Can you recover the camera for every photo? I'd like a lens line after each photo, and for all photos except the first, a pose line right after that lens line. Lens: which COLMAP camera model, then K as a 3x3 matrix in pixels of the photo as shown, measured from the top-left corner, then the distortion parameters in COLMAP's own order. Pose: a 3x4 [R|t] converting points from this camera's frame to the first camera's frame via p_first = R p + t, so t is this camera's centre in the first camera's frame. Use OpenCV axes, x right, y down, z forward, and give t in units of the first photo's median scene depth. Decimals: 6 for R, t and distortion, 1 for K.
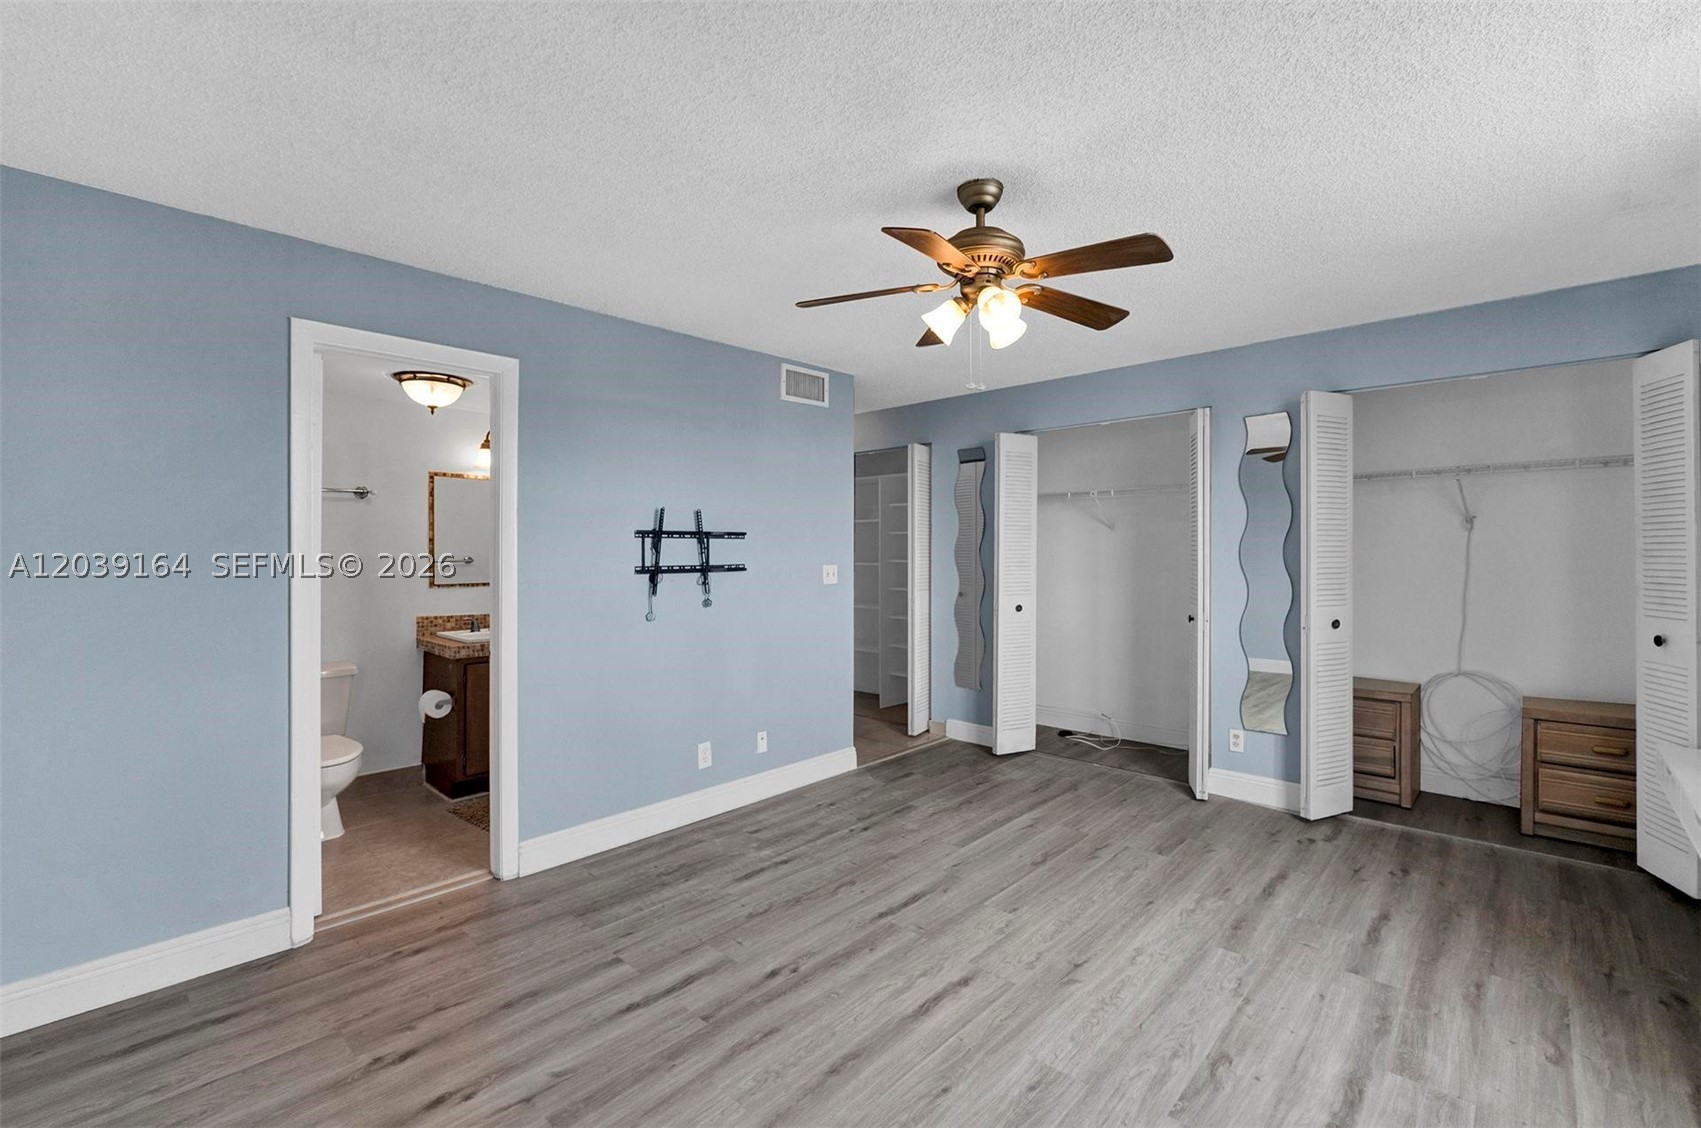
lens RADIAL K [[744.3, 0, 841.3], [0, 744.3, 550.2], [0, 0, 1]] dist [-0.009945, 0.000134]
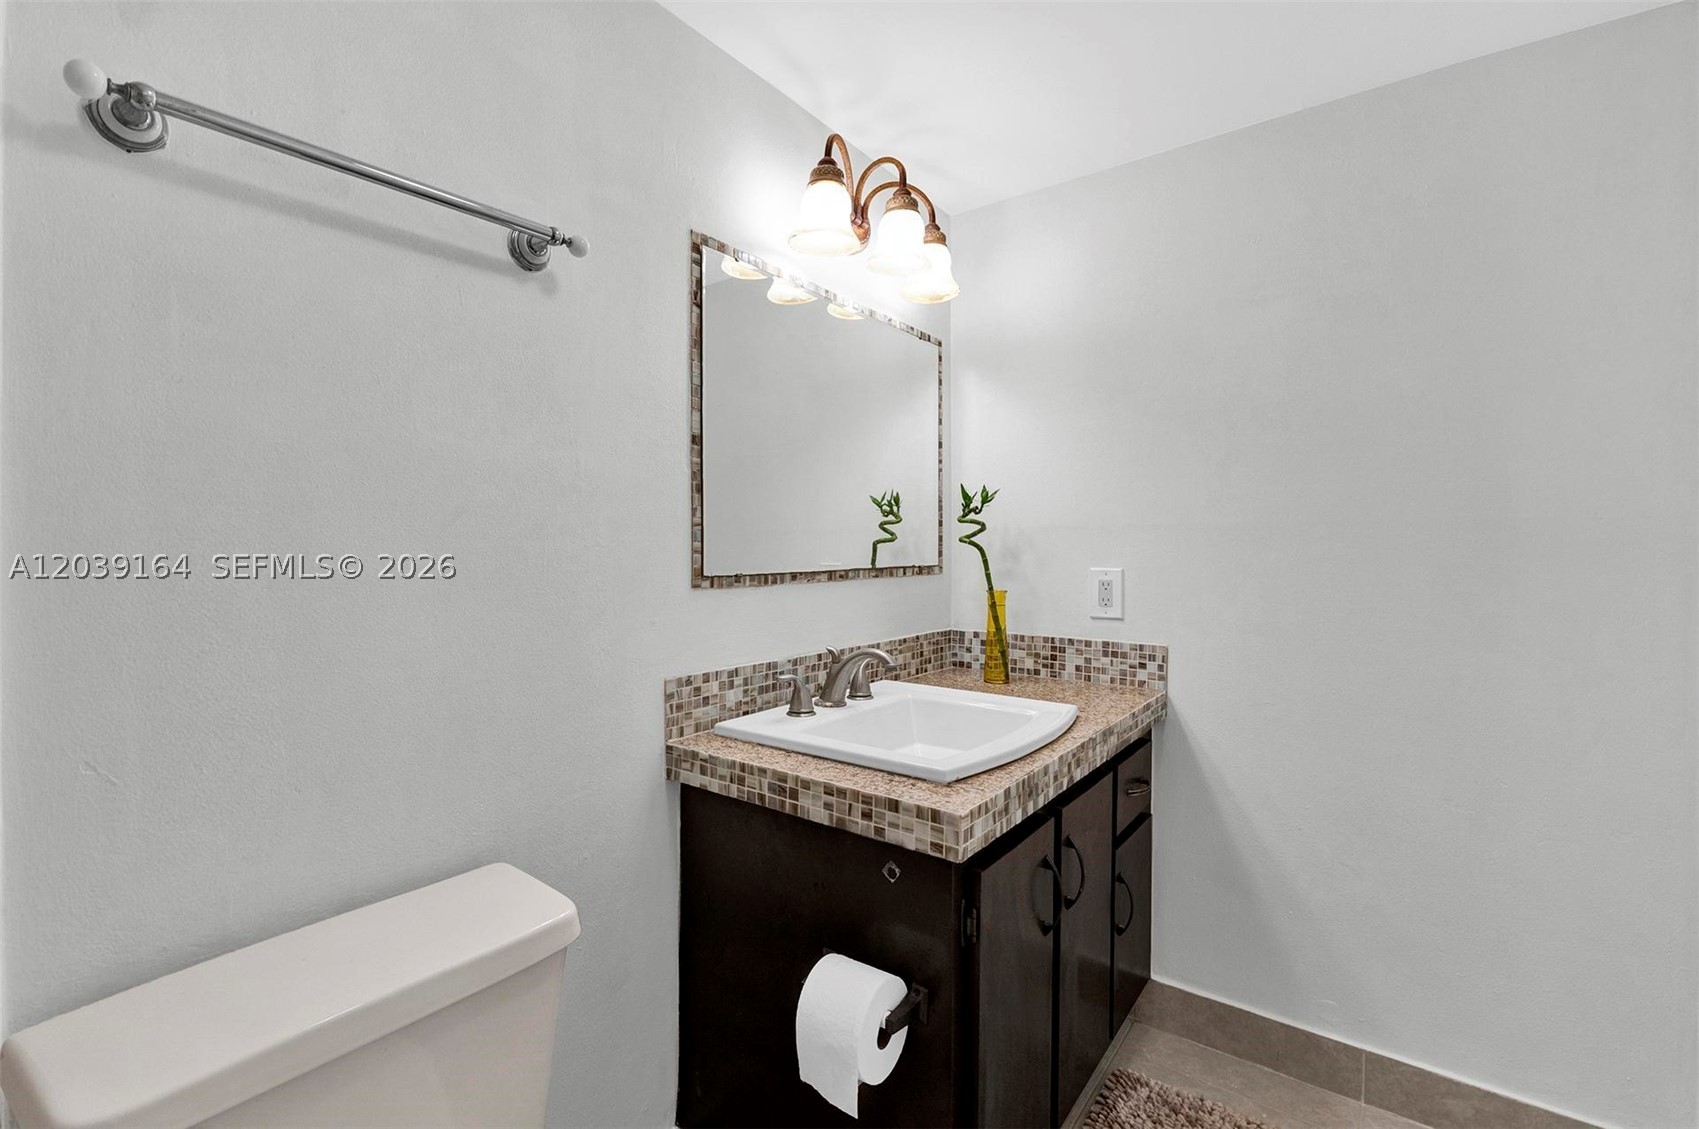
lens RADIAL K [[743.4, 0, 768.2], [0, 743.4, 548.0], [0, 0, 1]] dist [-0.009945, 0.000134]
pose [[0.997426, -0.003108, 0.071635, -0.544821], [0.002736, 0.999982, 0.005294, 0.031920], [-0.071650, -0.005084, 0.997417, 0.672835]]
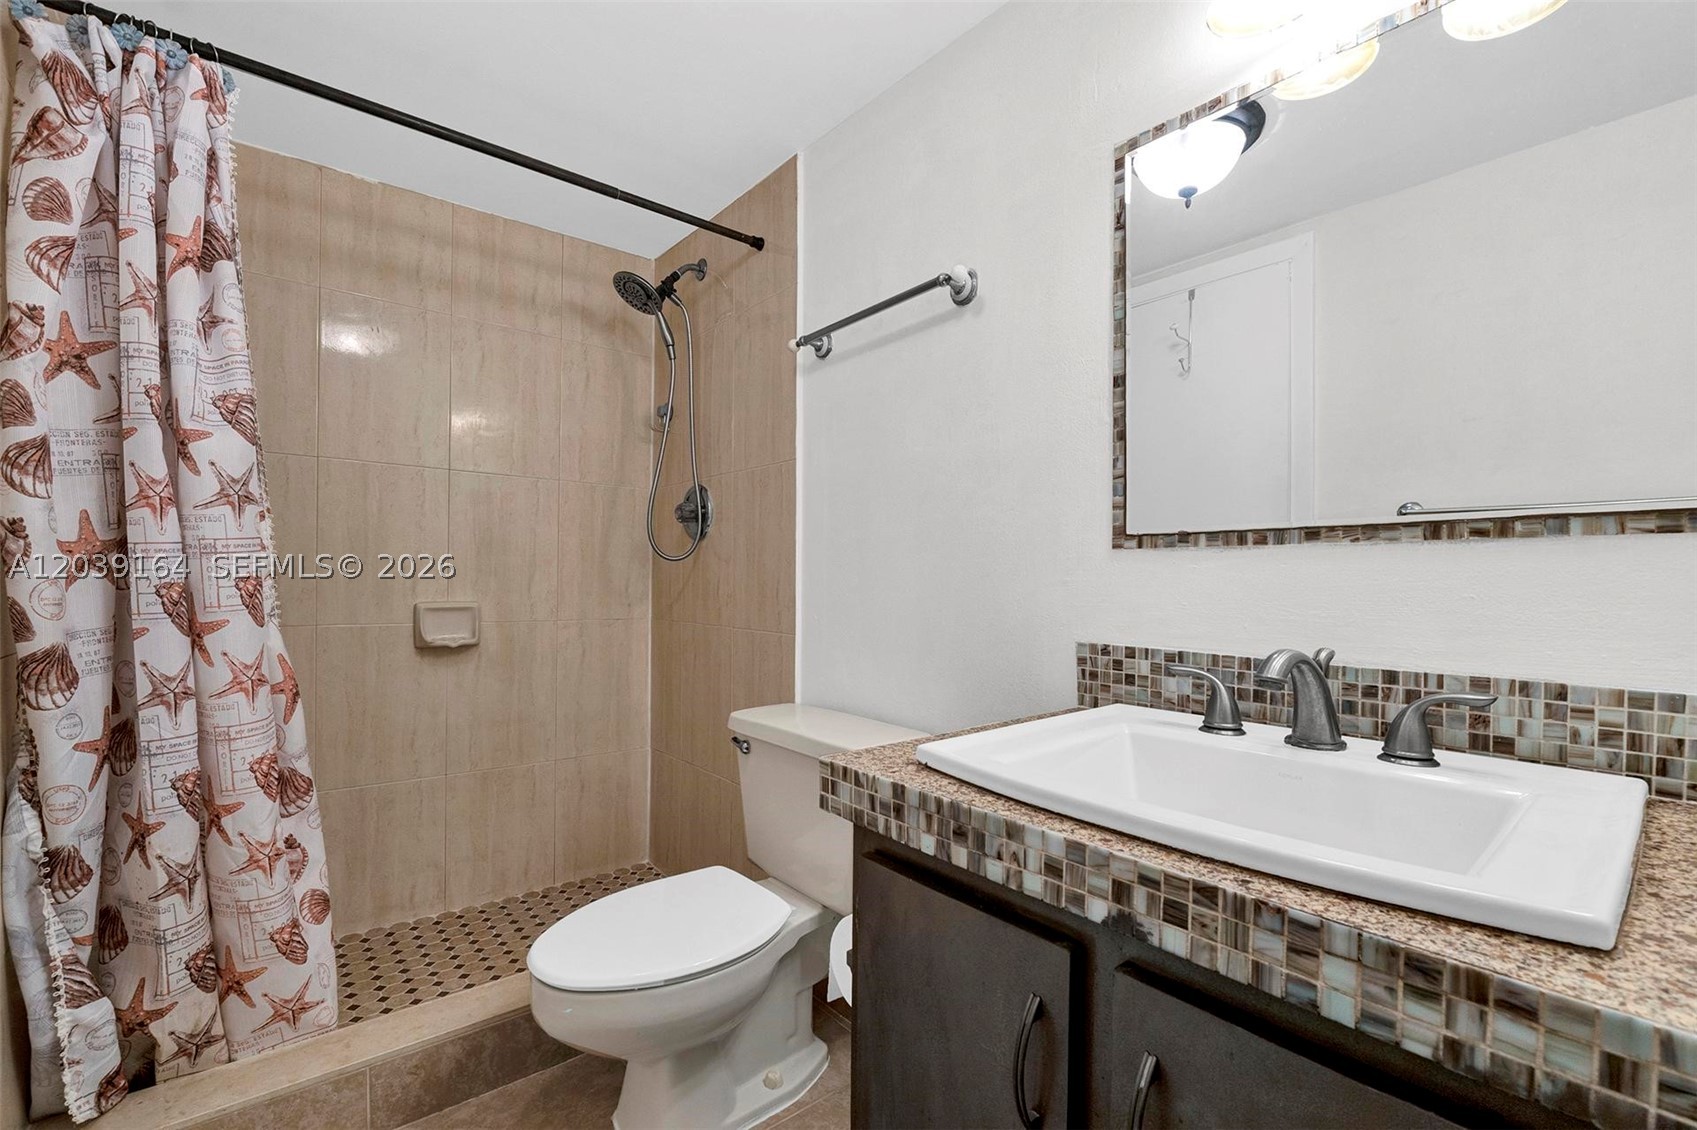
lens RADIAL K [[742.6, 0, 848.4], [0, 742.6, 582.8], [0, 0, 1]] dist [-0.009945, 0.000134]
pose [[-0.104588, 0.008112, -0.994483, -0.254549], [0.002188, 0.999966, 0.007927, 0.062079], [0.994513, -0.001347, -0.104602, 0.926387]]
